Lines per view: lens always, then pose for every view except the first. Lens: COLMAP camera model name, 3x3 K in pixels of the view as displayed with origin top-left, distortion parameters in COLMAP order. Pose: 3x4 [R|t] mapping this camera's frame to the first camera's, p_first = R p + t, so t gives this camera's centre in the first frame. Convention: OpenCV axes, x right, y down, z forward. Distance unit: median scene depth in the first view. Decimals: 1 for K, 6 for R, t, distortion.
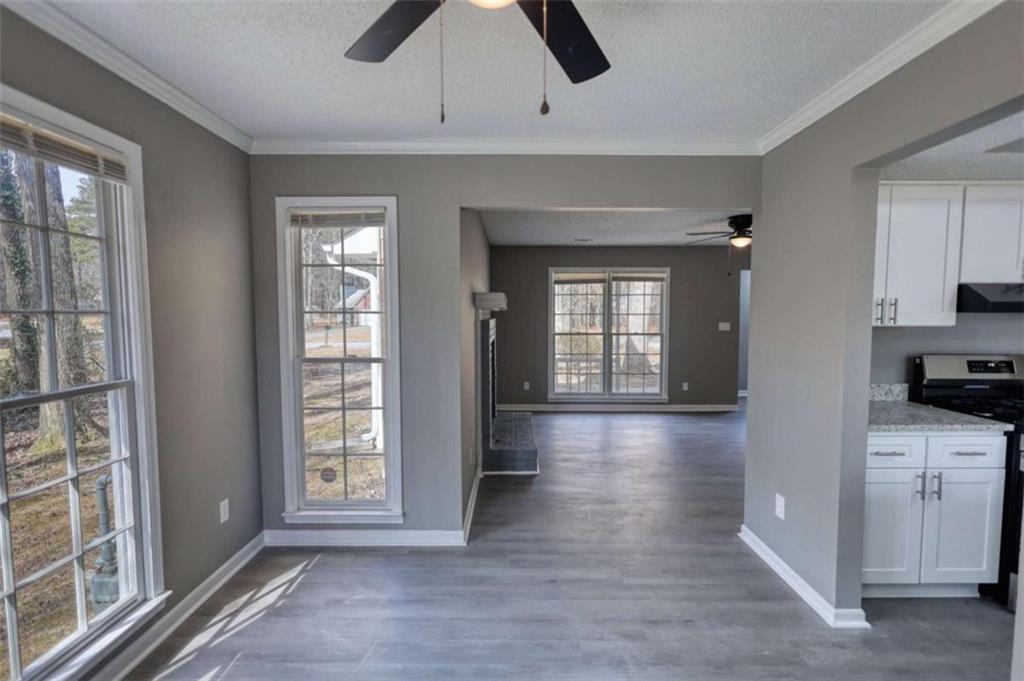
lens RADIAL K [[482.0, 0, 513.0], [0, 482.0, 345.8], [0, 0, 1]] dist [0.012529, 0.000069]
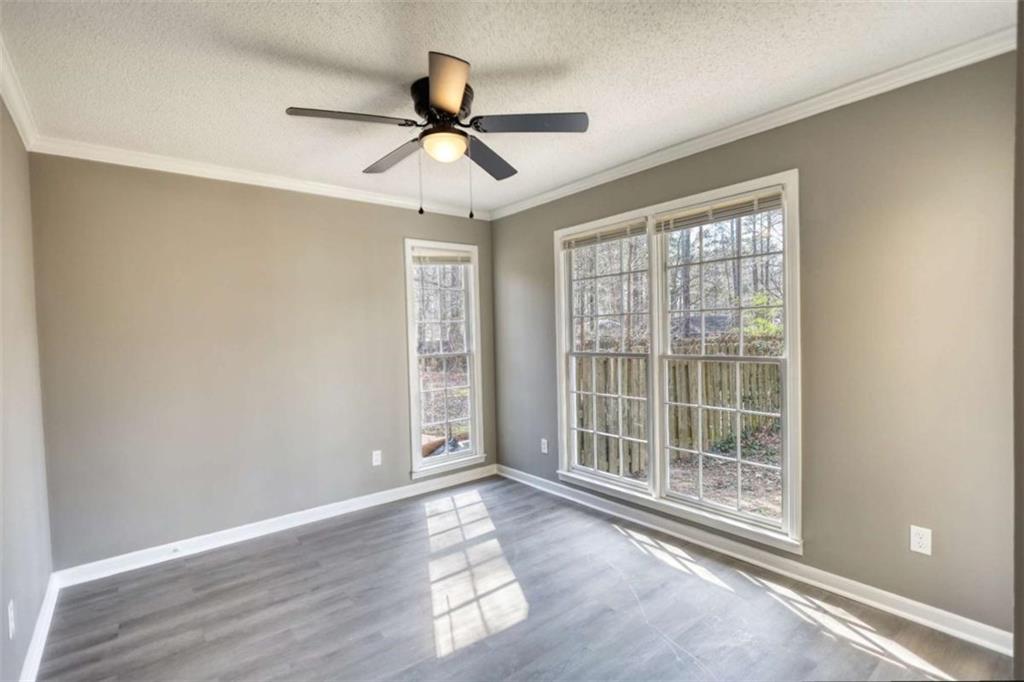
lens RADIAL K [[482.0, 0, 513.0], [0, 482.0, 346.3], [0, 0, 1]] dist [0.012529, 0.000069]
pose [[-0.775580, 0.037647, -0.630125, 0.492806], [-0.017715, 0.996529, 0.081343, -0.041723], [0.631001, 0.074251, -0.772221, 1.309944]]
